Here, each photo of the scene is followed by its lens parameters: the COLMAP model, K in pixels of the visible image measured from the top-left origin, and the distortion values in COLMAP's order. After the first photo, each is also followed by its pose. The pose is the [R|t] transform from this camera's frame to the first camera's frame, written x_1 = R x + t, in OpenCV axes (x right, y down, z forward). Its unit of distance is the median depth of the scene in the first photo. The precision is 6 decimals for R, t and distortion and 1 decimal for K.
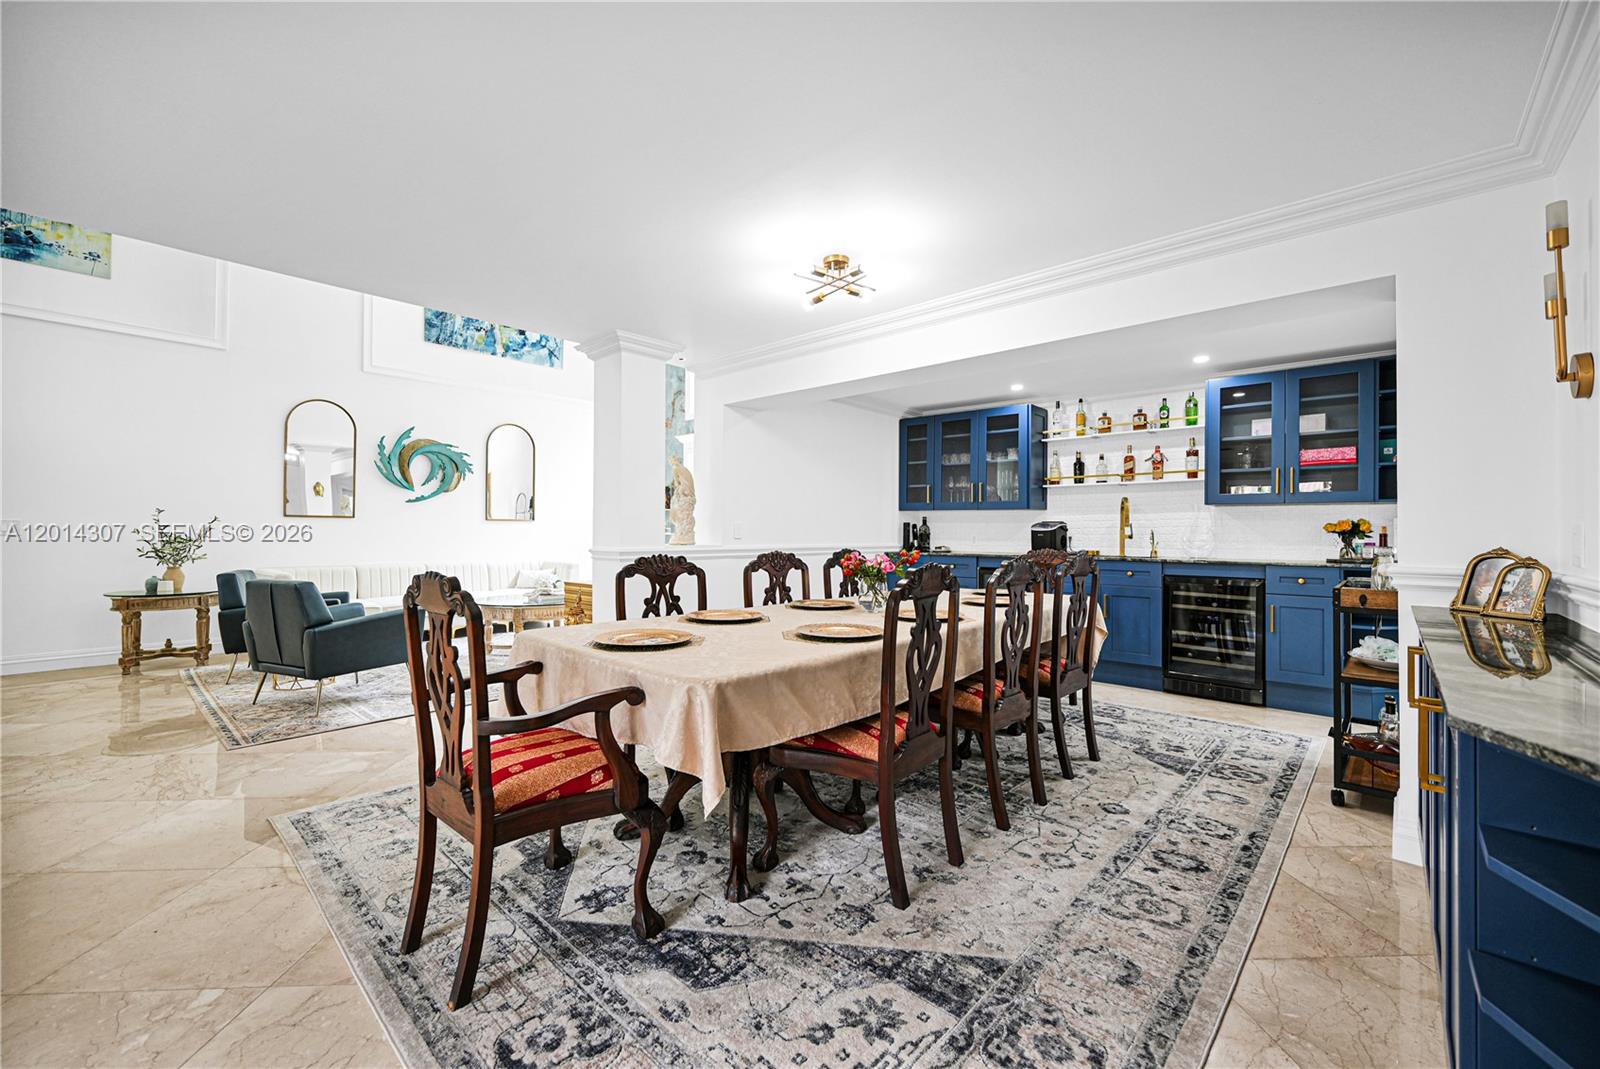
lens RADIAL K [[648.5, 0, 800.2], [0, 648.5, 534.4], [0, 0, 1]] dist [-0.000138, -0.000457]
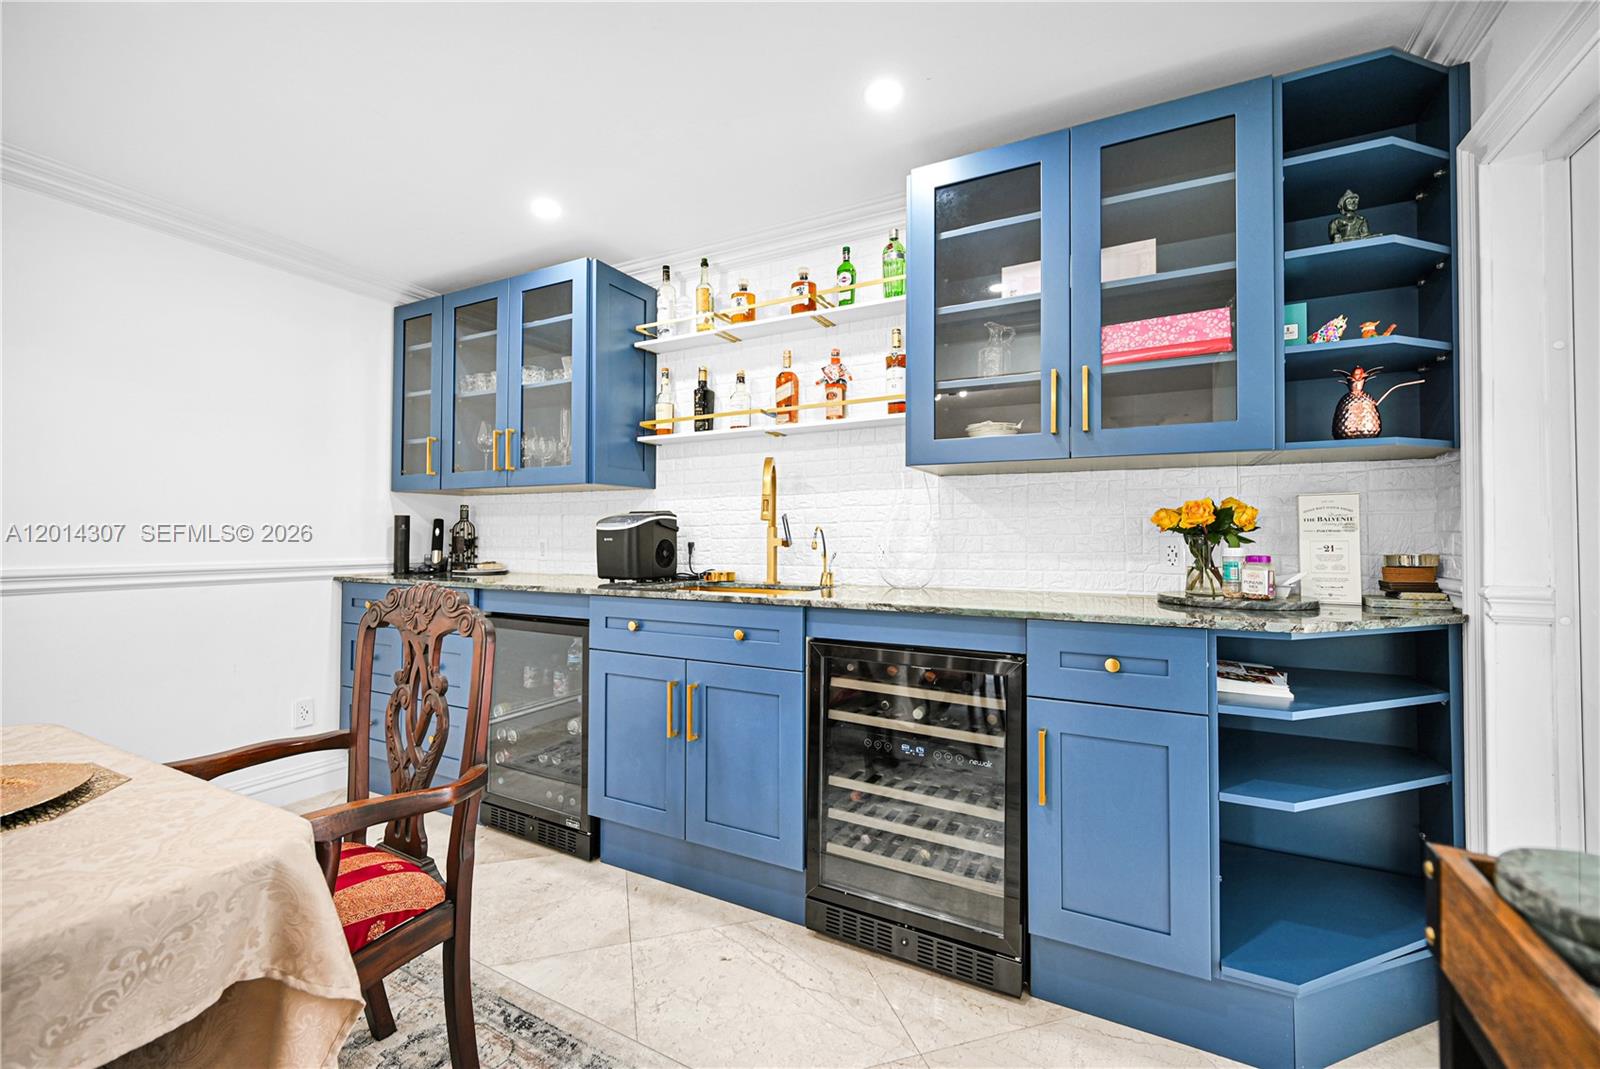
lens RADIAL K [[648.5, 0, 802.6], [0, 648.5, 528.1], [0, 0, 1]] dist [-0.000138, -0.000457]
pose [[0.972424, 0.000025, 0.233219, 0.410461], [0.003817, 0.999864, -0.016021, 0.000575], [-0.233188, 0.016470, 0.972292, 0.541029]]
